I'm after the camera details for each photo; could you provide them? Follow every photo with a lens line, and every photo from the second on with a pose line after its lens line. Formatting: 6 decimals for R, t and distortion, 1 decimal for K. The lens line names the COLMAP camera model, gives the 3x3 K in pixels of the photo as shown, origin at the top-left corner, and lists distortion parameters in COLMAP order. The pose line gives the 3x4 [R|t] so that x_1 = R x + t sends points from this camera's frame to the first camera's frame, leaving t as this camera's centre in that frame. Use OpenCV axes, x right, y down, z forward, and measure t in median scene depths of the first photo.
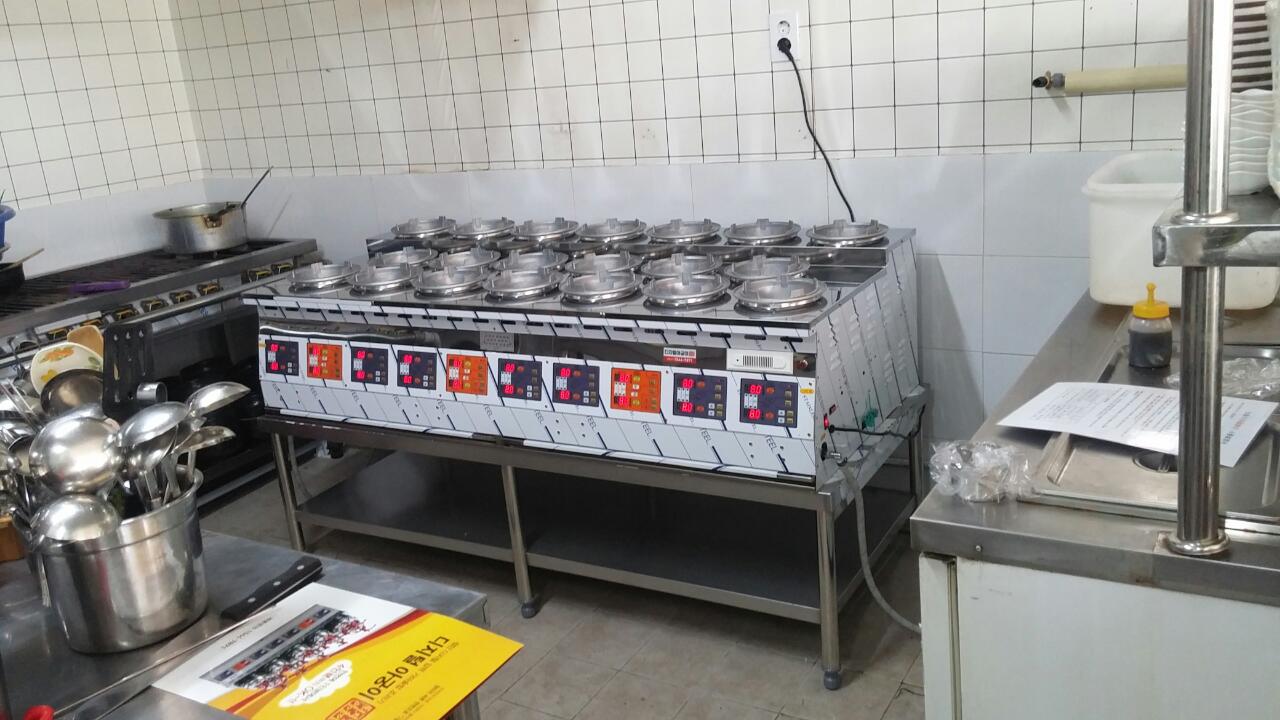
lens RADIAL K [[1072.2, 0, 640.0], [0, 1072.2, 360.0], [0, 0, 1]] dist [0.091185, 0.000263]
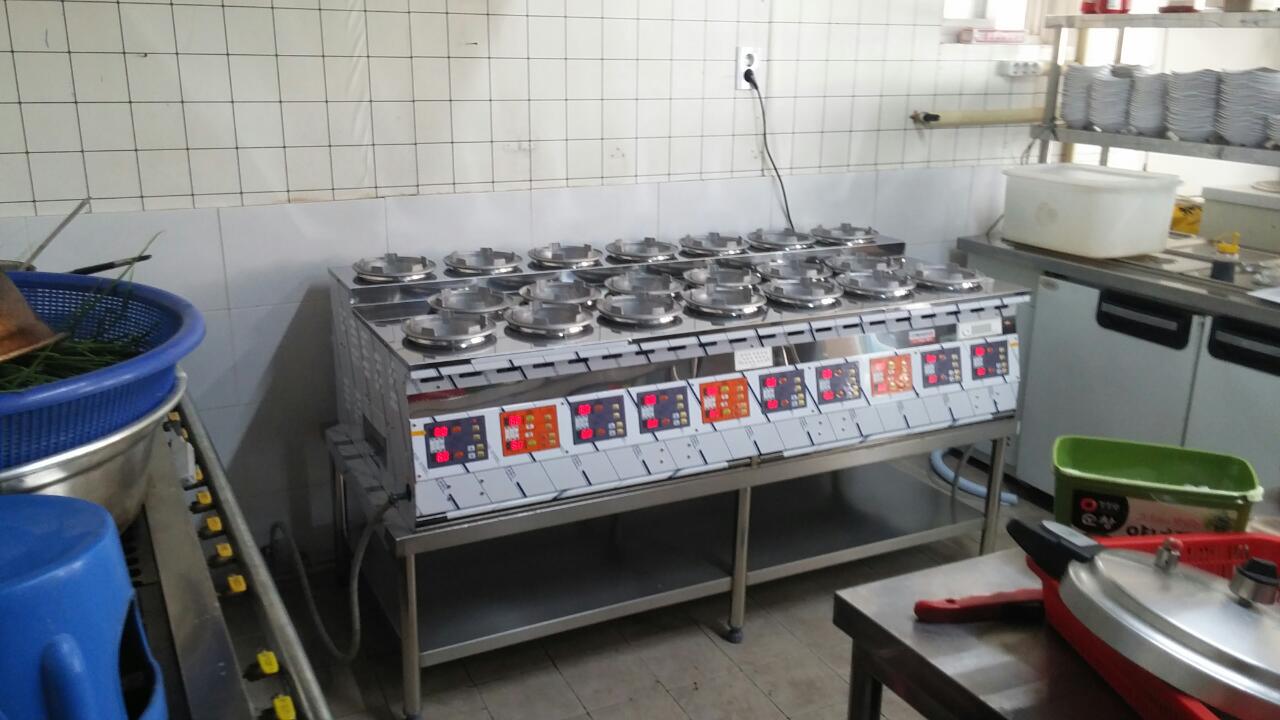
lens RADIAL K [[1116.0, 0, 642.0], [0, 1116.0, 389.1], [0, 0, 1]] dist [0.074985, -0.001097]
pose [[0.534731, -0.158653, 0.829995, -0.975478], [0.178658, 0.981239, 0.072462, -0.077341], [-0.825920, 0.109537, 0.553044, 0.495714]]
